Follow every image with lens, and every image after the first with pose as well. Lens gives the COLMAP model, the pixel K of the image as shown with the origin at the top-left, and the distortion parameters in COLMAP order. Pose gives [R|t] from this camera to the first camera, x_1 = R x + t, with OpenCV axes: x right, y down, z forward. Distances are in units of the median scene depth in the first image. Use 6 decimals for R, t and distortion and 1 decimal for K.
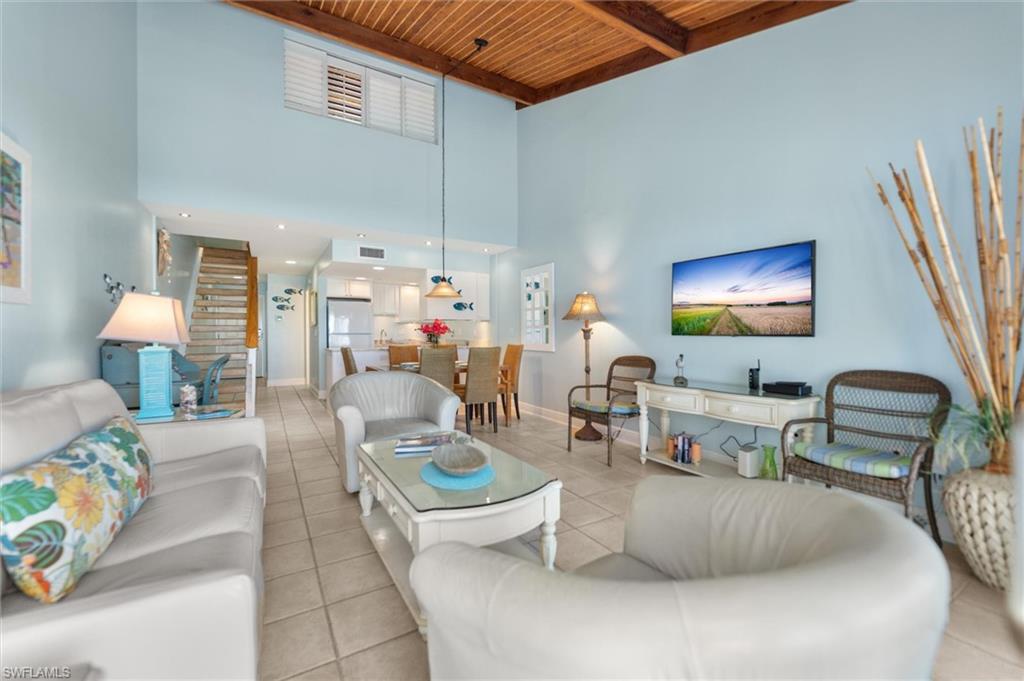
lens RADIAL K [[431.9, 0, 512.5], [0, 431.9, 330.6], [0, 0, 1]] dist [-0.000008, -0.000024]
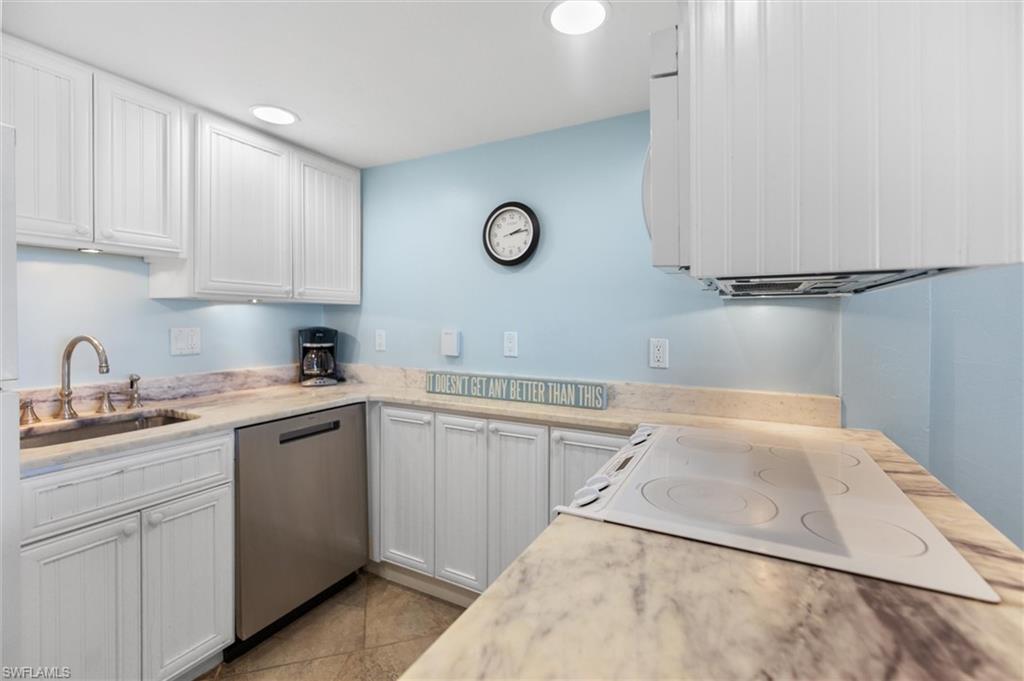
lens RADIAL K [[467.6, 0, 506.1], [0, 467.6, 320.7], [0, 0, 1]] dist [-0.000787, -0.000025]
pose [[0.863966, 0.004087, 0.503533, -0.267857], [-0.006457, 0.999975, 0.002962, -0.010938], [-0.503508, -0.005810, 0.863971, 0.818803]]
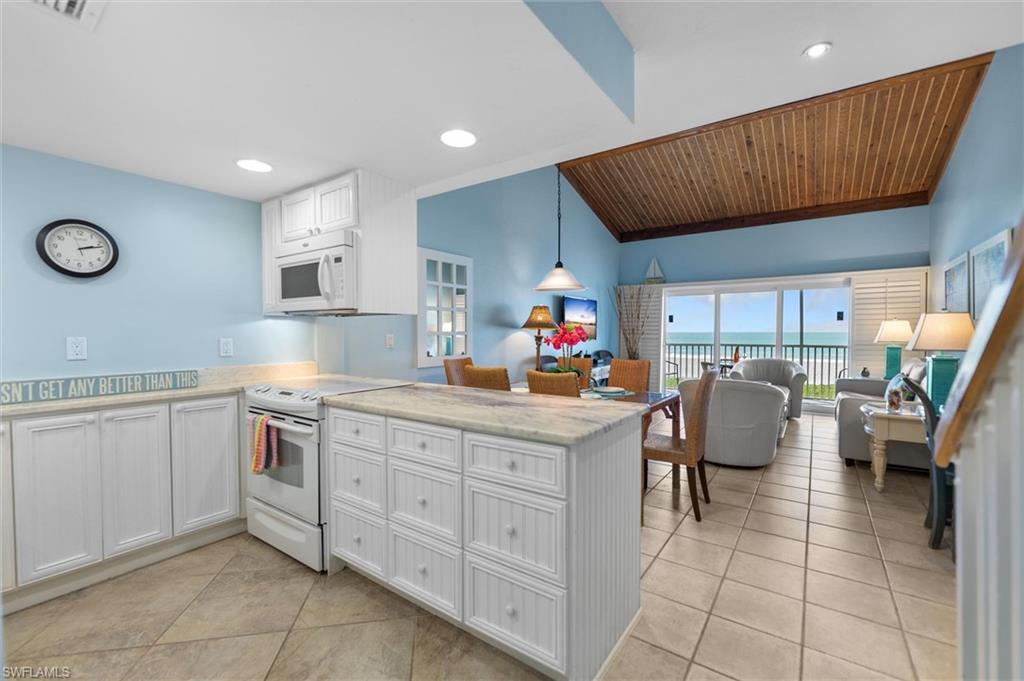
lens RADIAL K [[416.5, 0, 508.8], [0, 416.5, 338.9], [0, 0, 1]] dist [0.000317, -0.000125]
pose [[-0.400601, -0.014169, 0.916143, -0.497496], [-0.001695, 0.999890, 0.014723, -0.006677], [-0.916251, 0.004345, -0.400581, 0.911939]]
